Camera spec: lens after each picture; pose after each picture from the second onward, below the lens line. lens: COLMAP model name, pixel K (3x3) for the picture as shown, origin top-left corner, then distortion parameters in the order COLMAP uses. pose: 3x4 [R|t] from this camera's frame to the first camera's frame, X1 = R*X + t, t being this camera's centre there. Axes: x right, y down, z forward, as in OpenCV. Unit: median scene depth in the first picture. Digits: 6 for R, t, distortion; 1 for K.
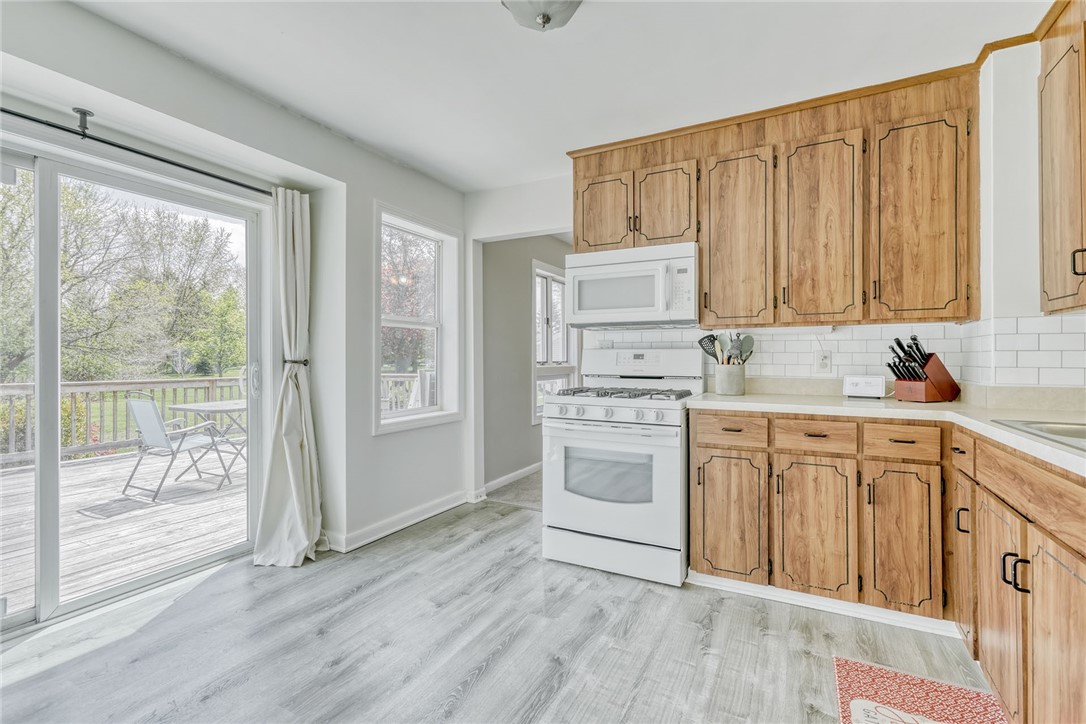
lens RADIAL K [[488.9, 0, 542.9], [0, 488.9, 356.9], [0, 0, 1]] dist [0.001704, 0.002490]
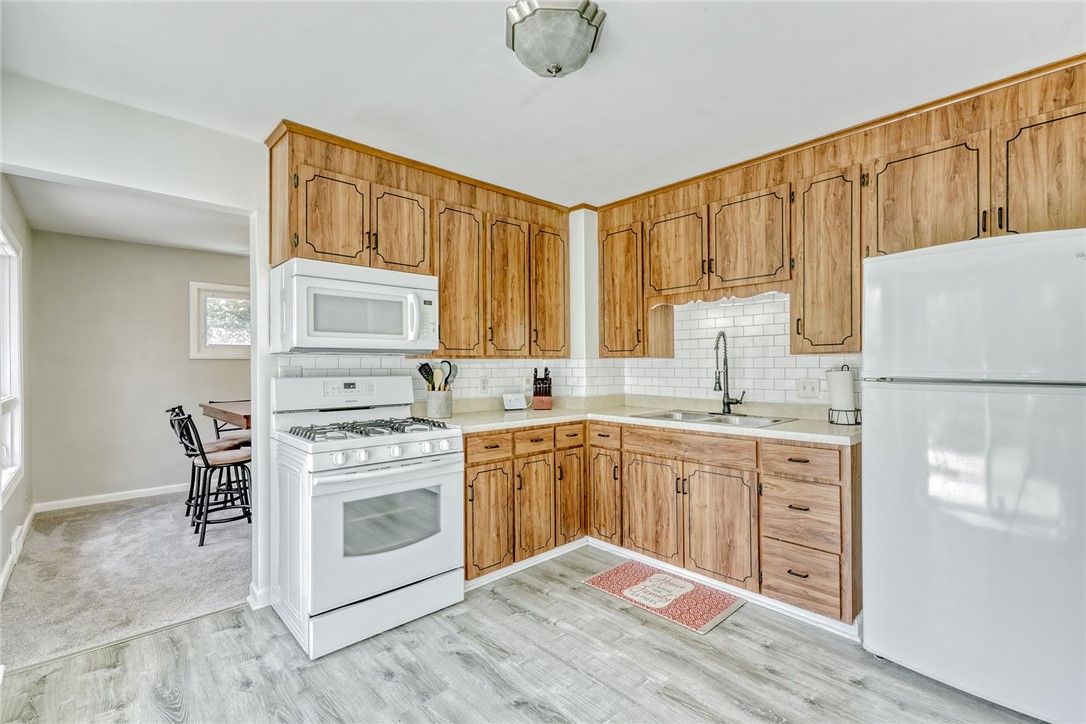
lens RADIAL K [[488.9, 0, 540.1], [0, 488.9, 364.3], [0, 0, 1]] dist [0.001704, 0.002490]
pose [[0.332389, -0.002930, 0.943138, -0.679884], [0.000778, 0.999996, 0.002832, -0.053756], [-0.943142, -0.000208, 0.332390, 0.480704]]
